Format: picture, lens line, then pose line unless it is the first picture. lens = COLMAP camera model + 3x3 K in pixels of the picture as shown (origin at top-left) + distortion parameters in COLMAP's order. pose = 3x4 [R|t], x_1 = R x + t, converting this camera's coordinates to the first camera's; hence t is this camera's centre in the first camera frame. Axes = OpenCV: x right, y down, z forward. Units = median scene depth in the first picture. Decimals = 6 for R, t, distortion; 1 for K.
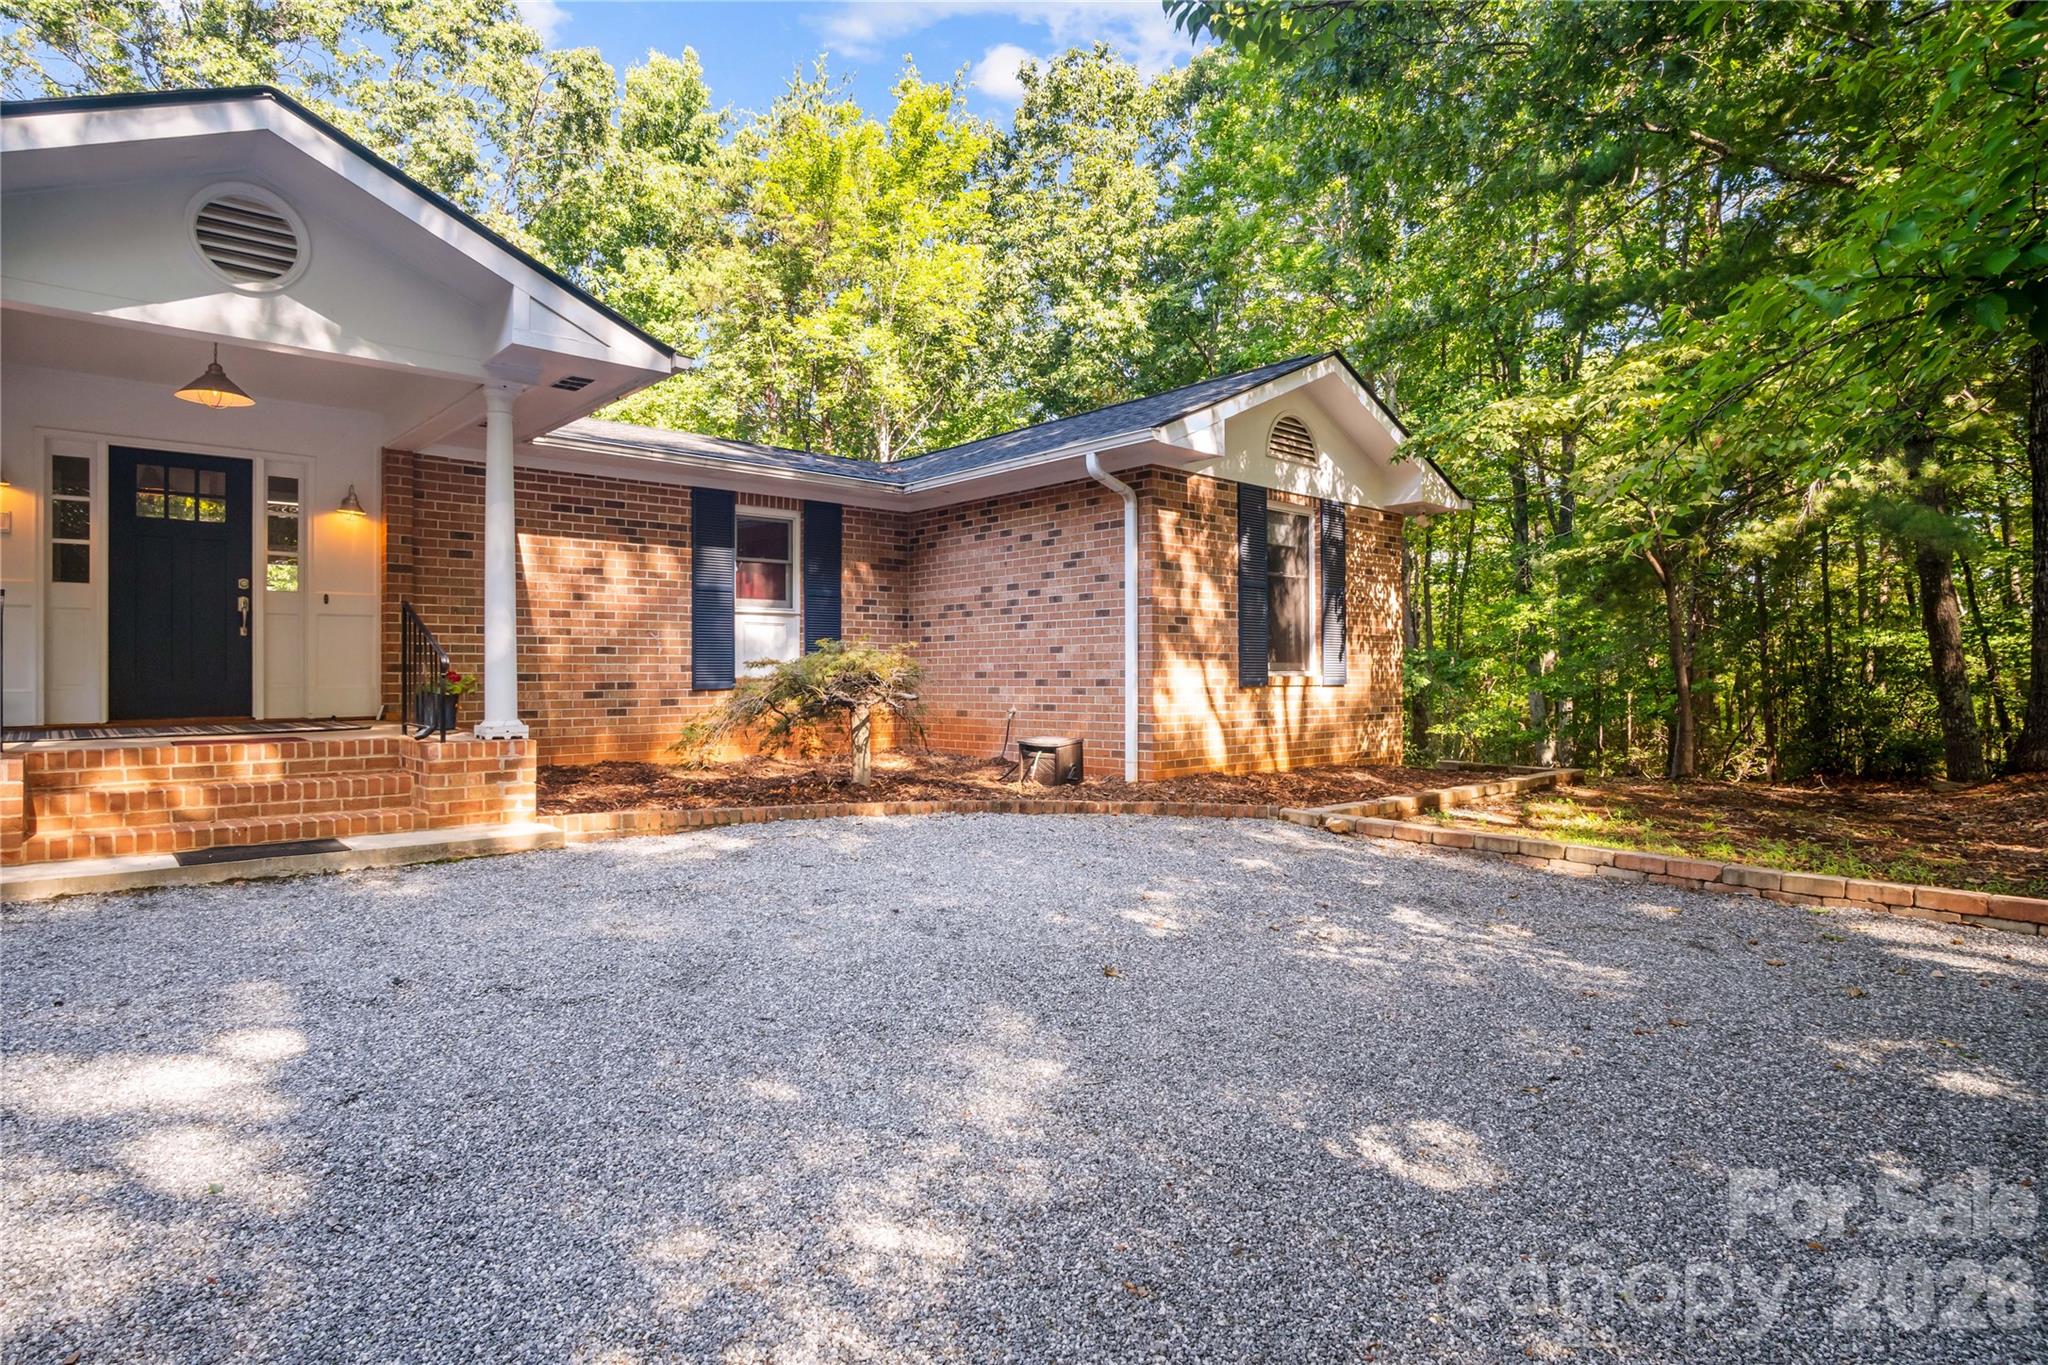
lens RADIAL K [[1102.9, 0, 1031.0], [0, 1102.9, 675.1], [0, 0, 1]] dist [-0.033840, 0.009534]
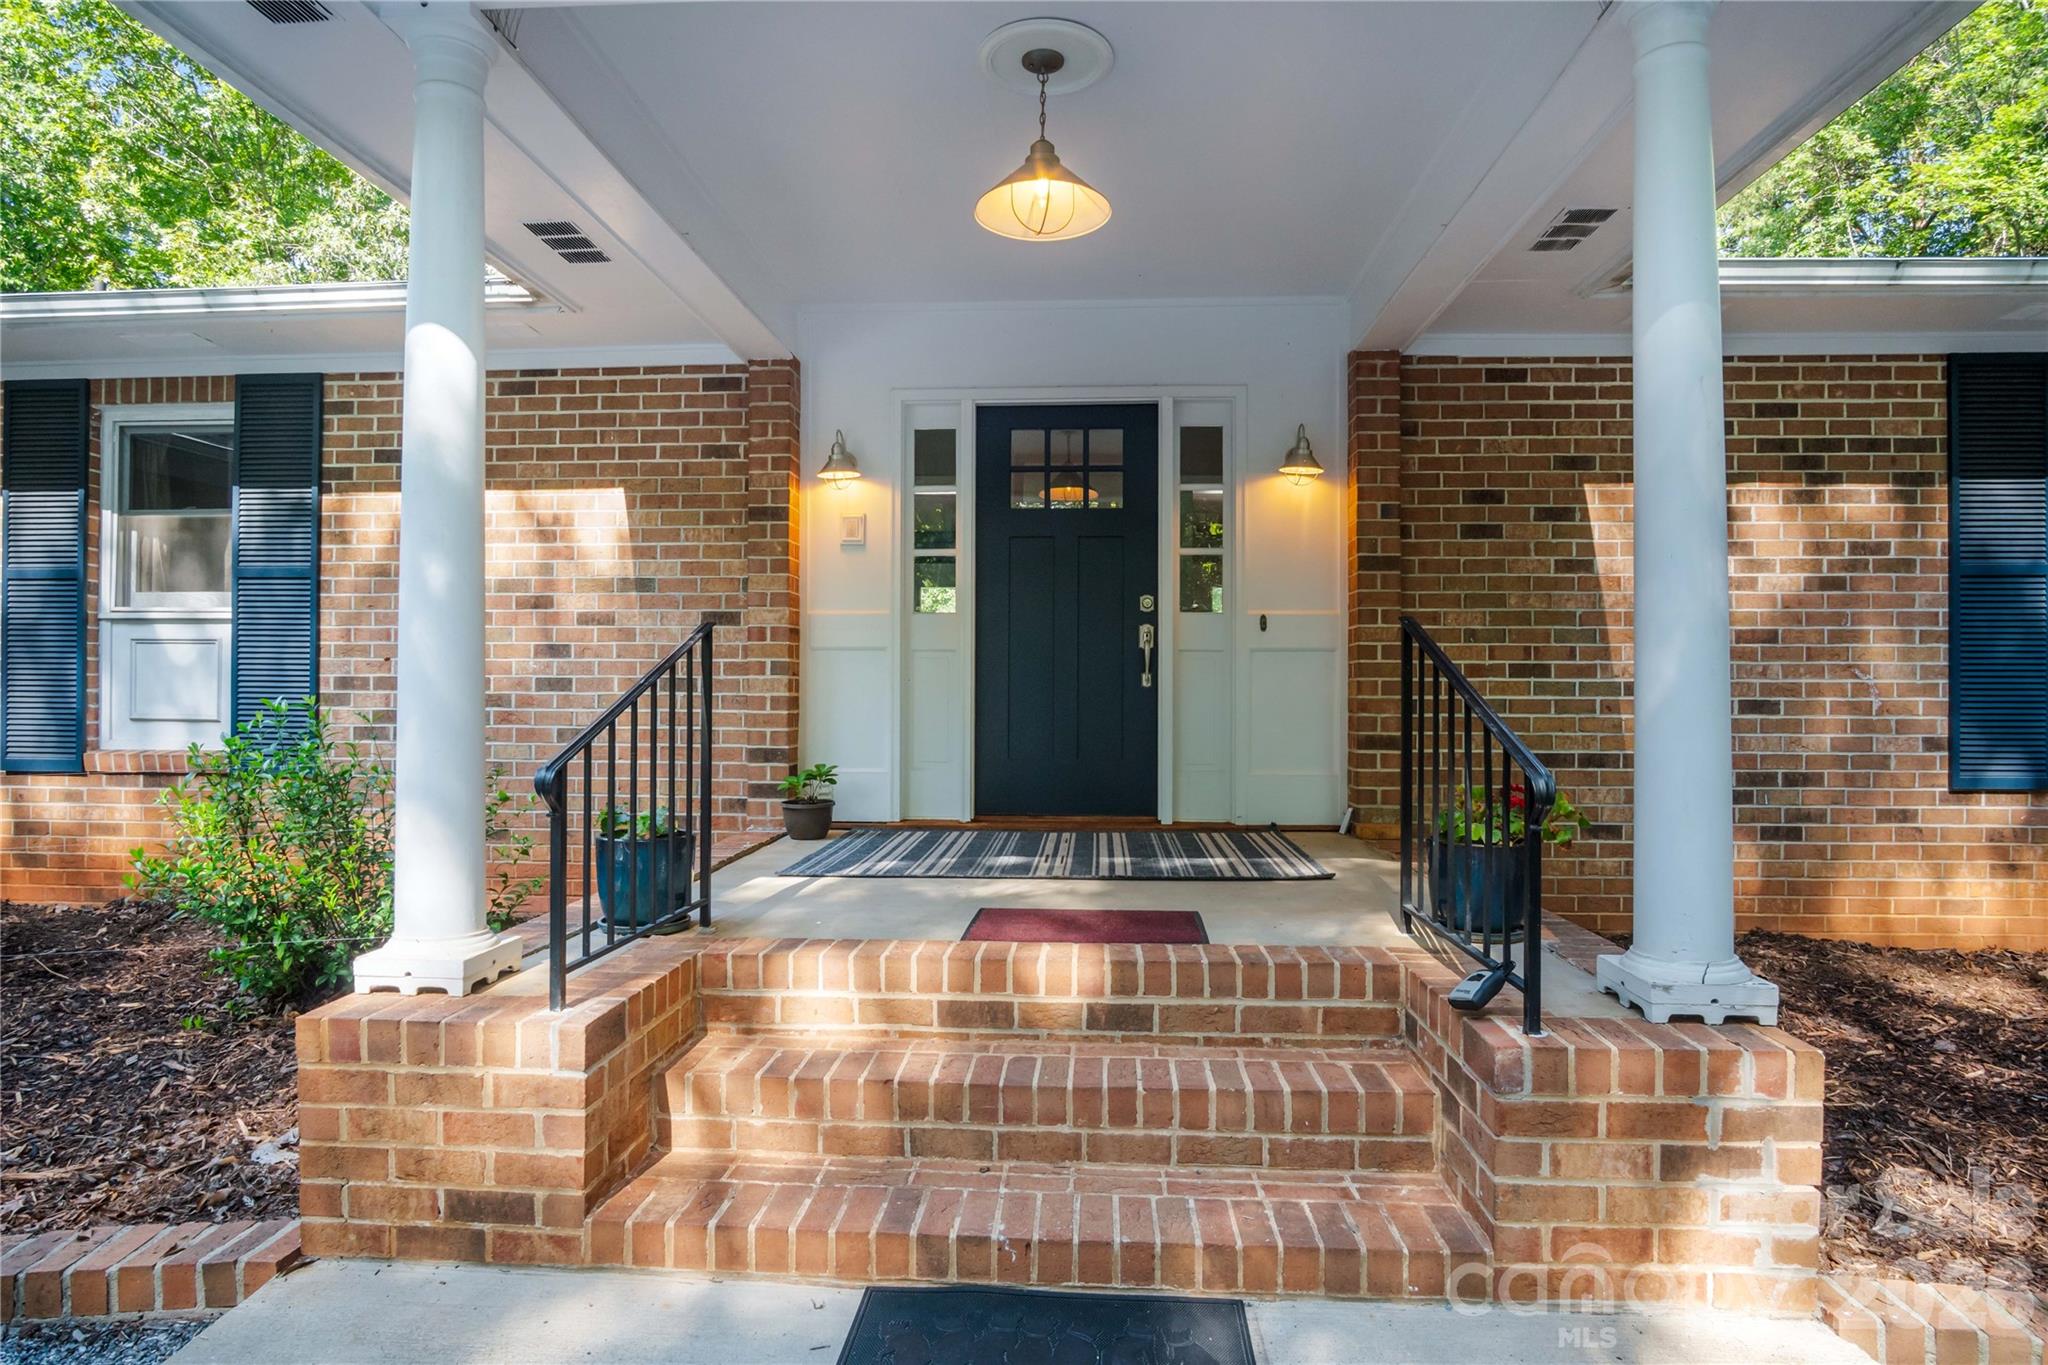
lens RADIAL K [[1102.9, 0, 1031.0], [0, 1102.9, 675.1], [0, 0, 1]] dist [-0.033840, 0.009534]
pose [[0.691753, -0.008011, -0.722090, -0.300734], [-0.007625, 0.999802, -0.018396, -0.029388], [0.722094, 0.018232, 0.691555, 0.491587]]
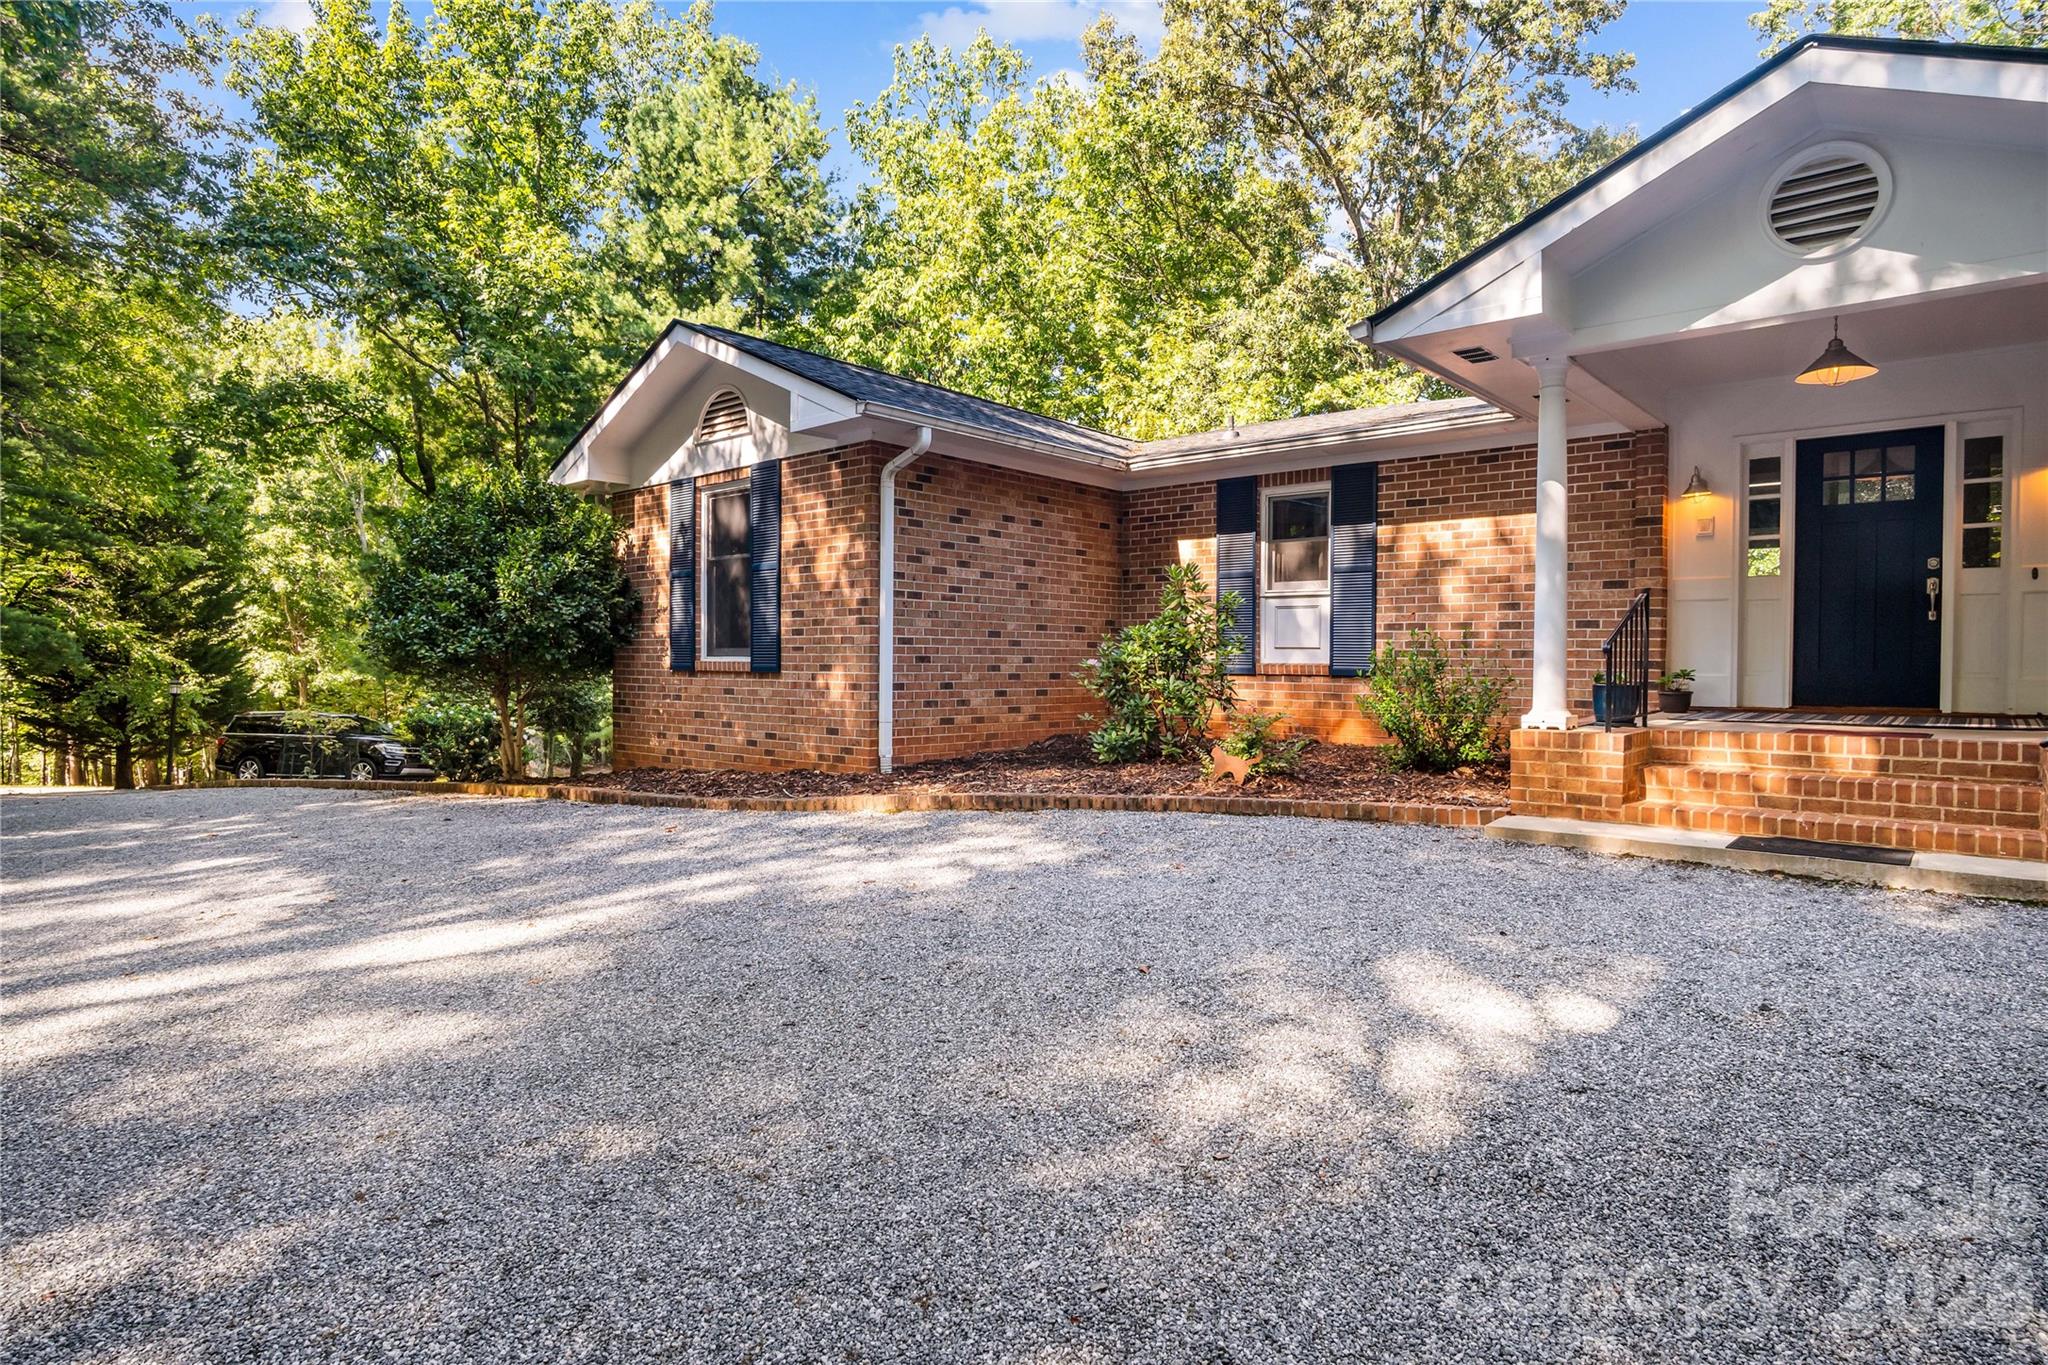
lens RADIAL K [[1116.1, 0, 1024.0], [0, 1116.1, 682.5], [0, 0, 1]] dist [-0.031697, 0.008632]
pose [[0.100469, 0.025589, -0.994611, 0.111993], [-0.006970, 0.999663, 0.025015, -0.001510], [0.994916, 0.004419, 0.100613, 0.138858]]
